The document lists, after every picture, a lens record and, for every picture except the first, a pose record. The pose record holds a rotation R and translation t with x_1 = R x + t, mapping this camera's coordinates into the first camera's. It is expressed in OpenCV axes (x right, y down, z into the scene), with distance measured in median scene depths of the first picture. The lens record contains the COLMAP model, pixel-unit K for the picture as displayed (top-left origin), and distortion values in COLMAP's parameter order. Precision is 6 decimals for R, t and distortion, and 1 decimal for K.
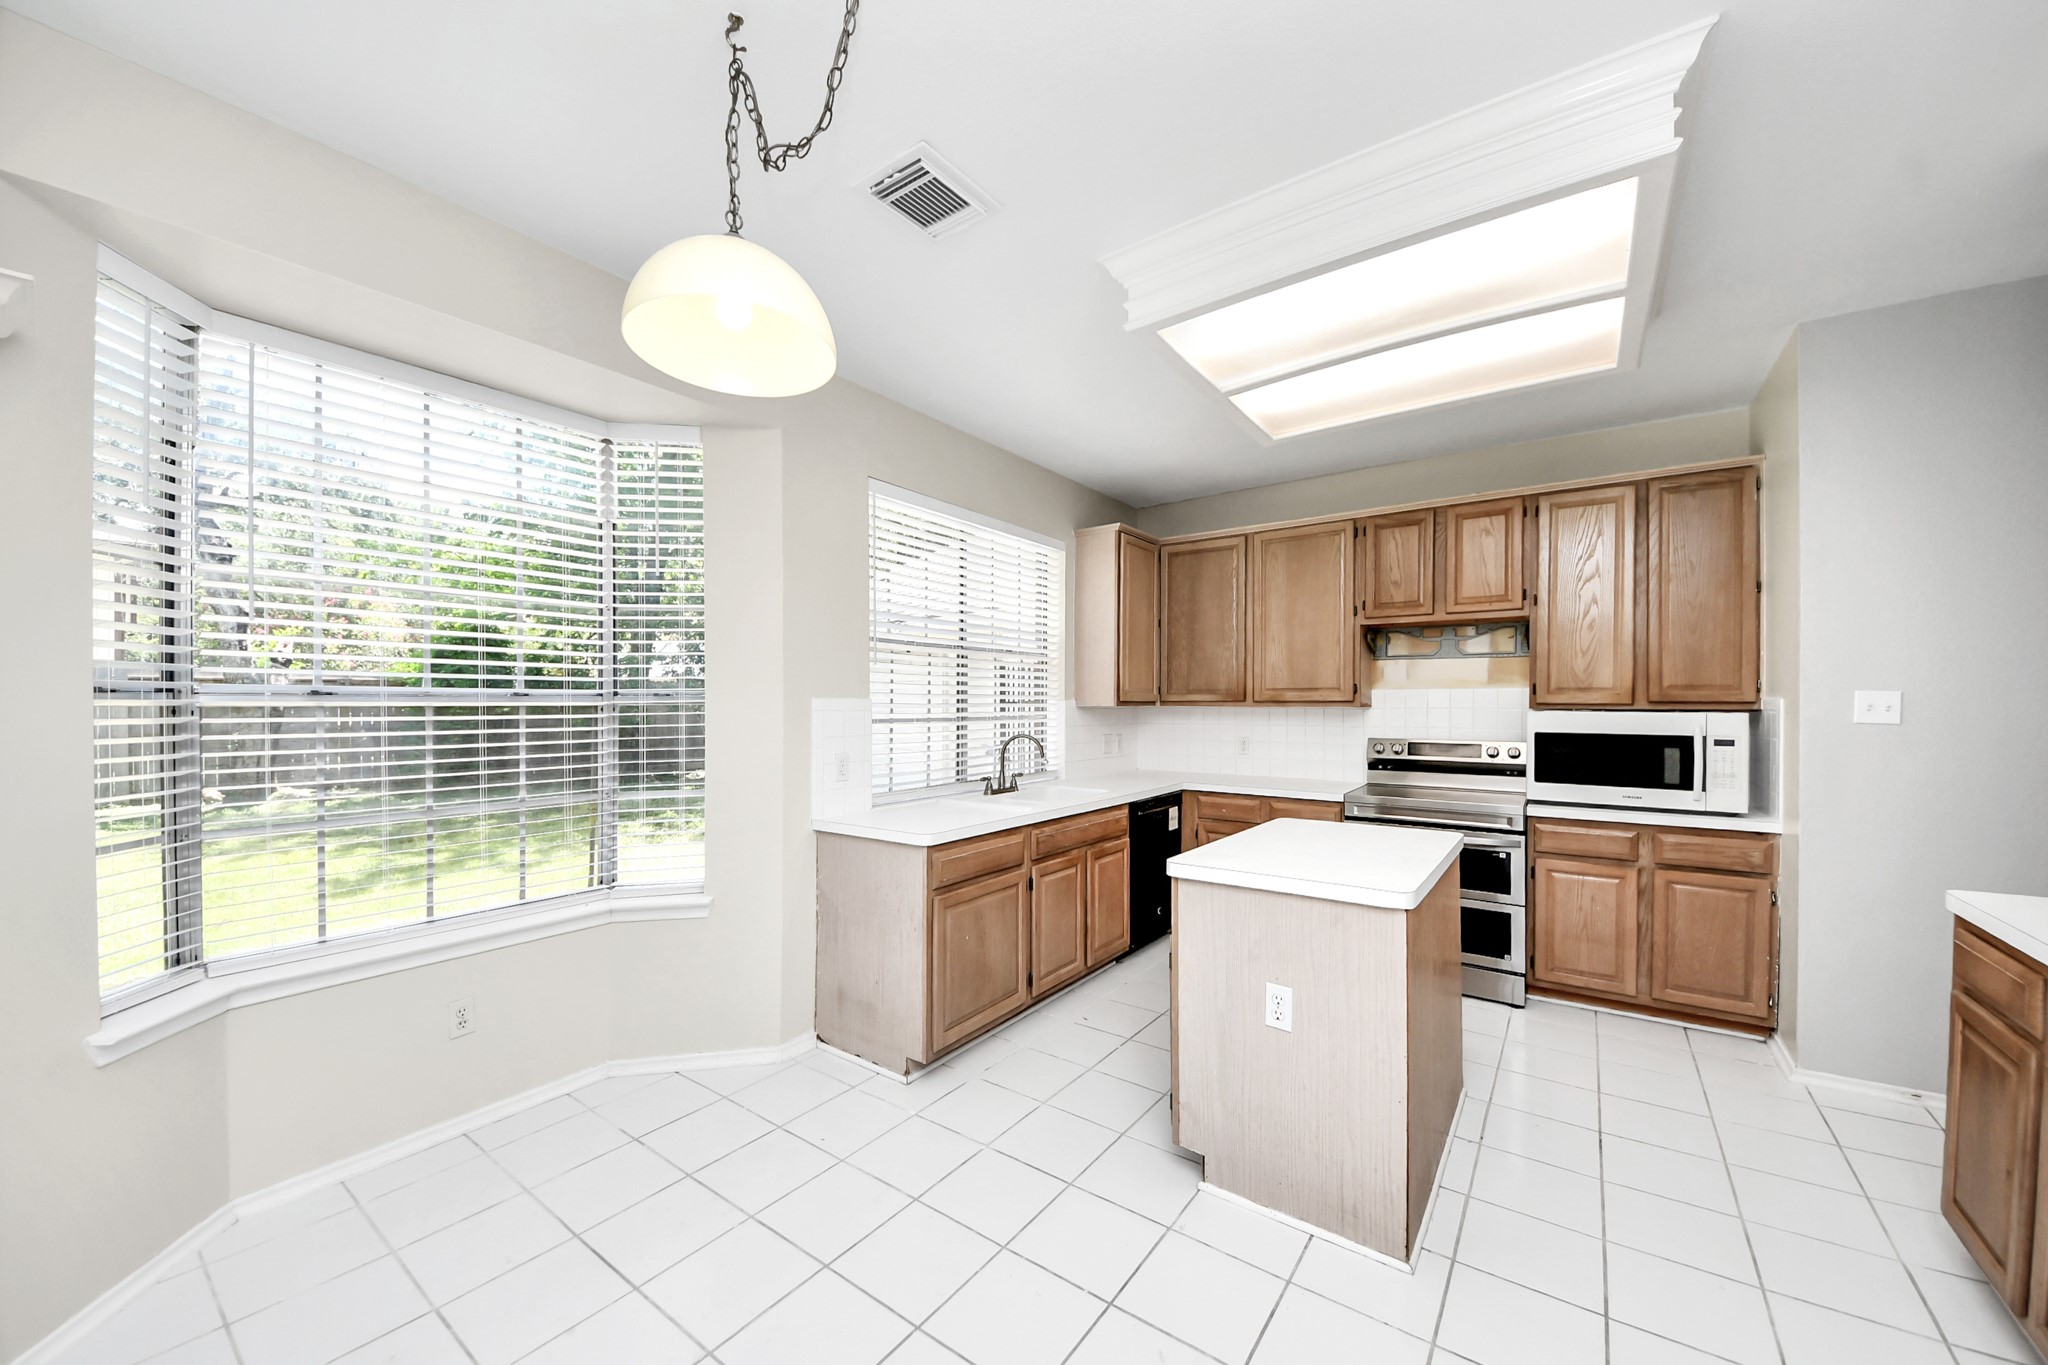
lens RADIAL K [[739.4, 0, 1029.5], [0, 739.4, 711.7], [0, 0, 1]] dist [0.024023, -0.017428]
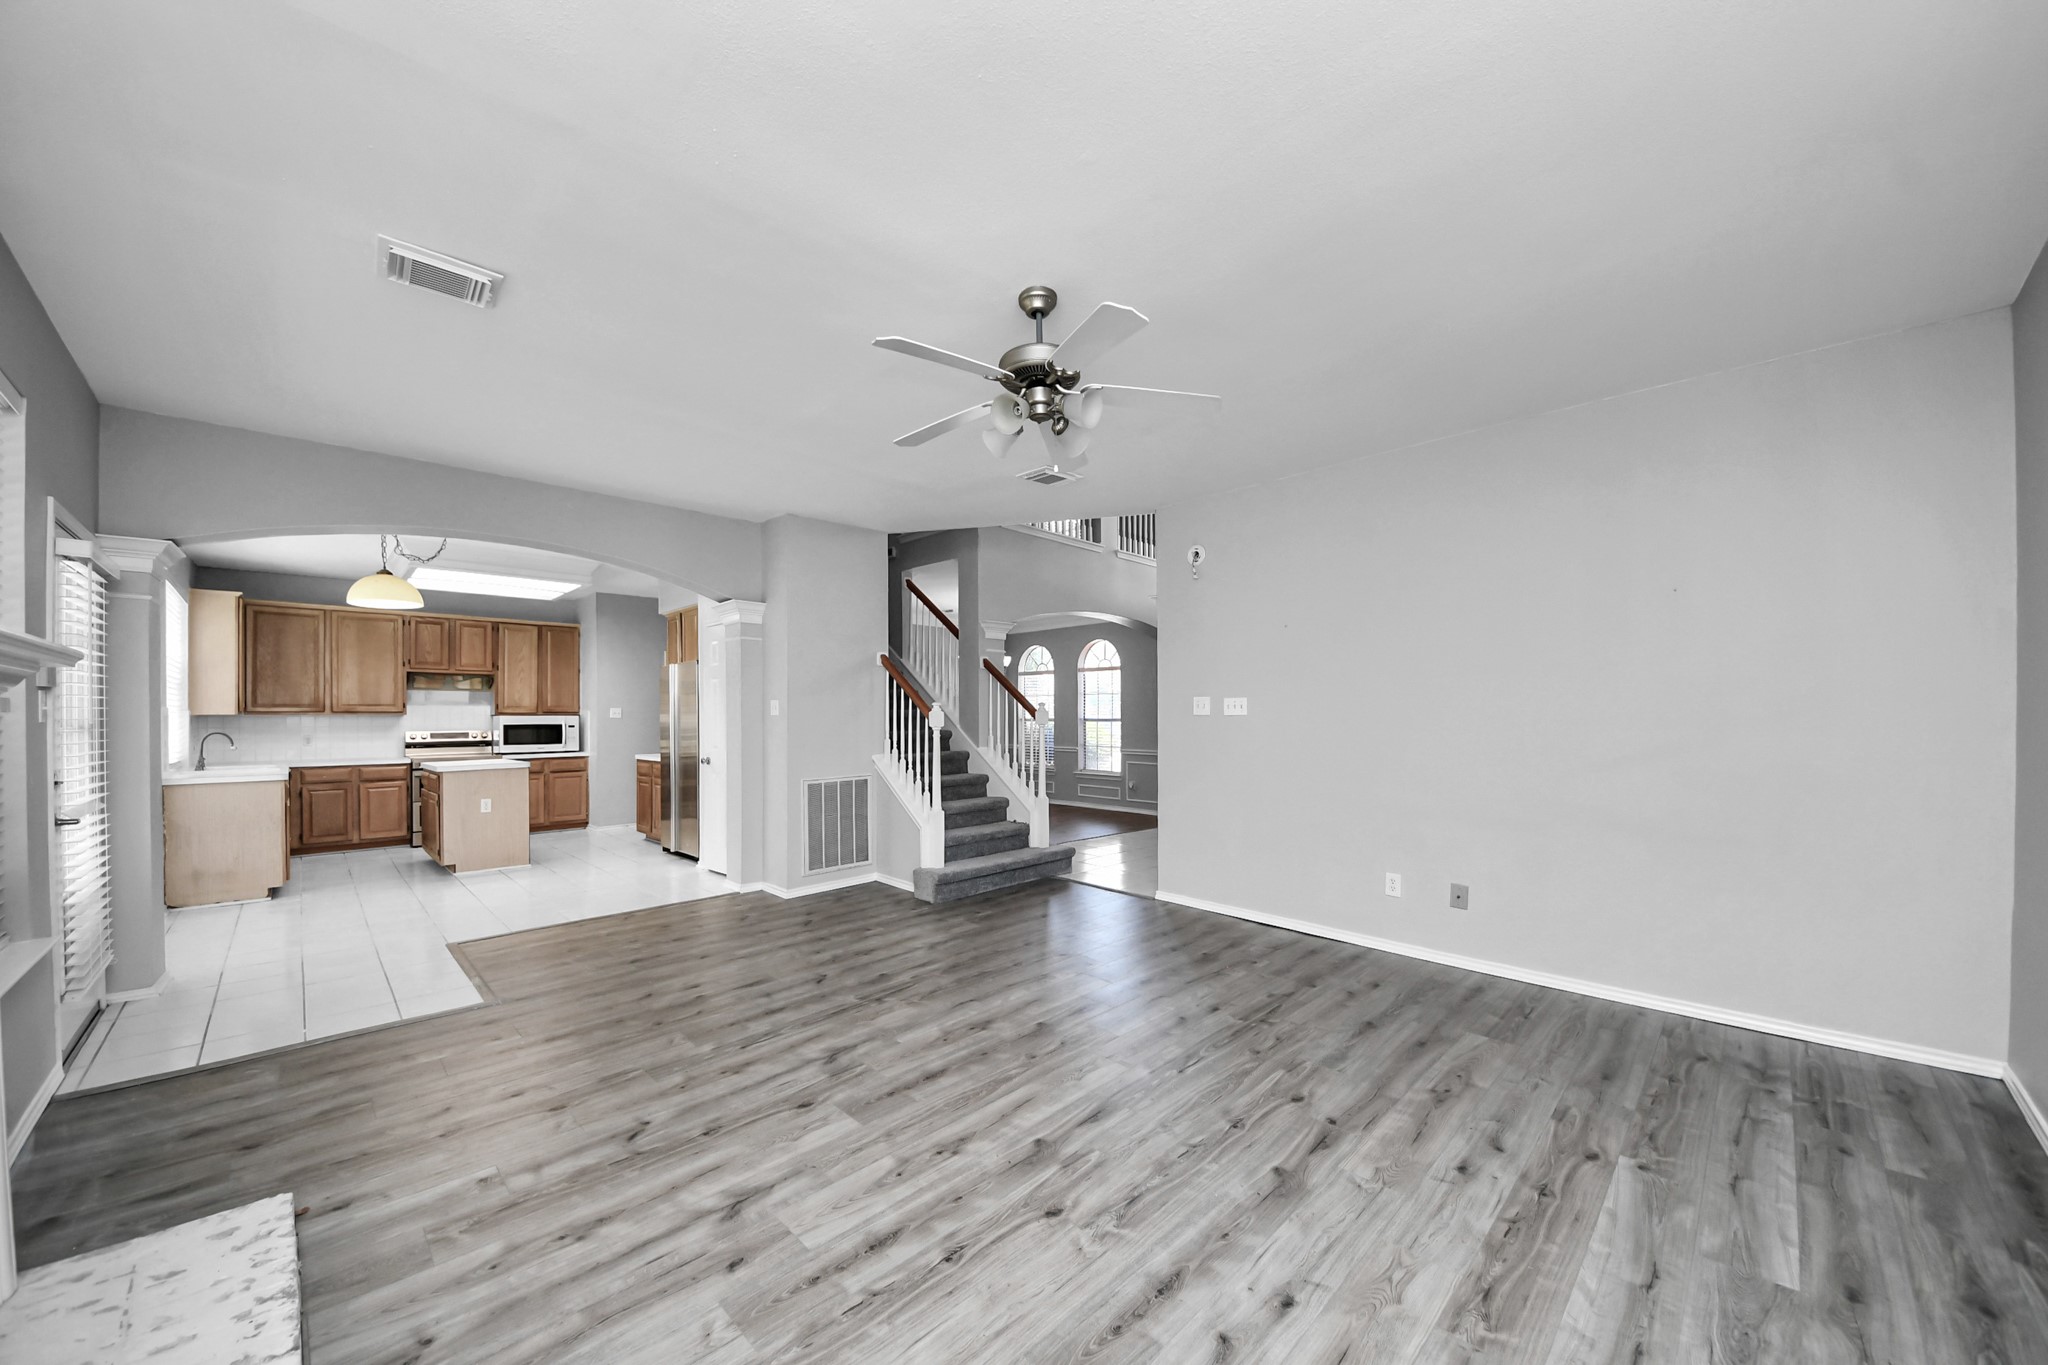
lens RADIAL K [[739.4, 0, 1029.5], [0, 739.4, 711.7], [0, 0, 1]] dist [0.024023, -0.017428]
pose [[0.162066, 0.004741, 0.986769, -1.262576], [0.021002, 0.999745, -0.008253, 0.037295], [-0.986556, 0.022061, 0.161925, -0.945935]]
